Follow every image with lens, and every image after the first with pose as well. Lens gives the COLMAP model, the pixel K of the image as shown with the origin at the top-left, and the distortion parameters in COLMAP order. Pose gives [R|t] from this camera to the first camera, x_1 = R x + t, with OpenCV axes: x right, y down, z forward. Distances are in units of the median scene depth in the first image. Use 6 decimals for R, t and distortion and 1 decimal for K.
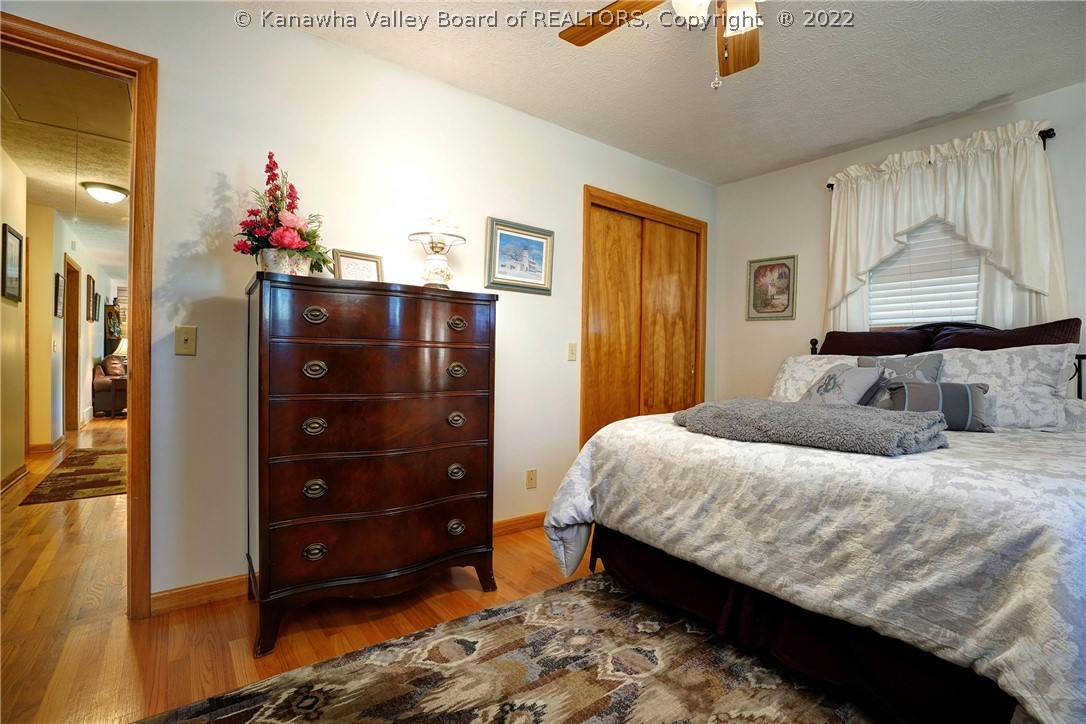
lens RADIAL K [[503.4, 0, 546.4], [0, 503.4, 362.8], [0, 0, 1]] dist [-0.030065, 0.001103]
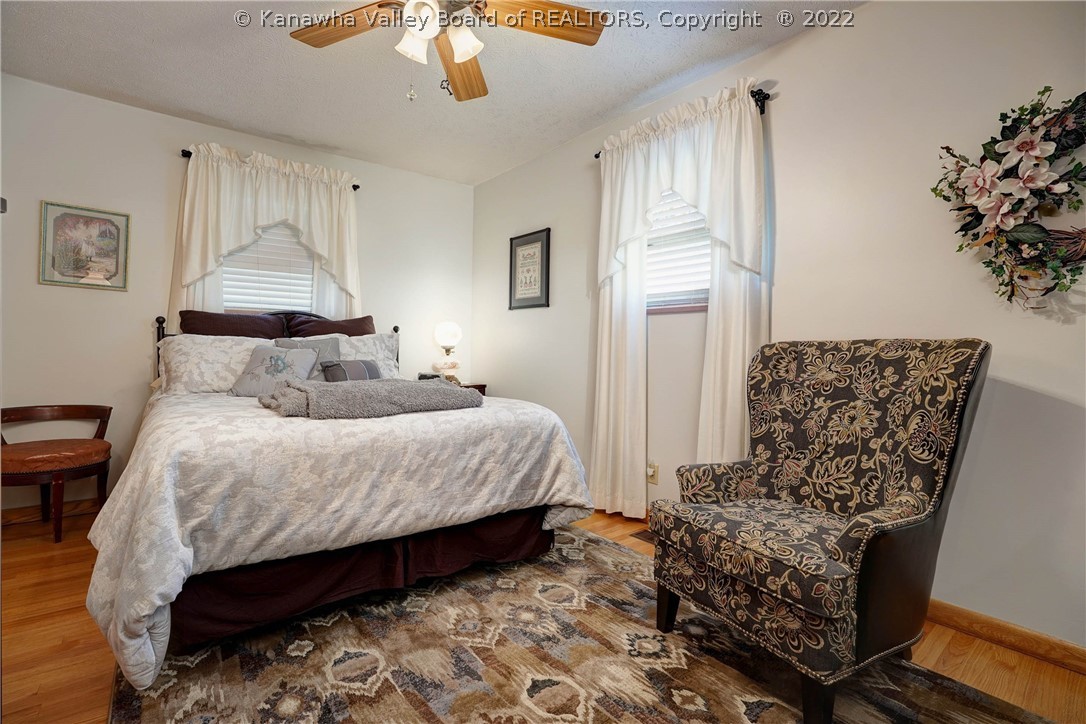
lens RADIAL K [[503.4, 0, 546.4], [0, 503.4, 362.8], [0, 0, 1]] dist [-0.030065, 0.001103]
pose [[-0.008247, -0.034245, 0.999379, -0.698539], [-0.010571, 0.999361, 0.034157, -0.004892], [-0.999910, -0.010282, -0.008604, 0.624895]]
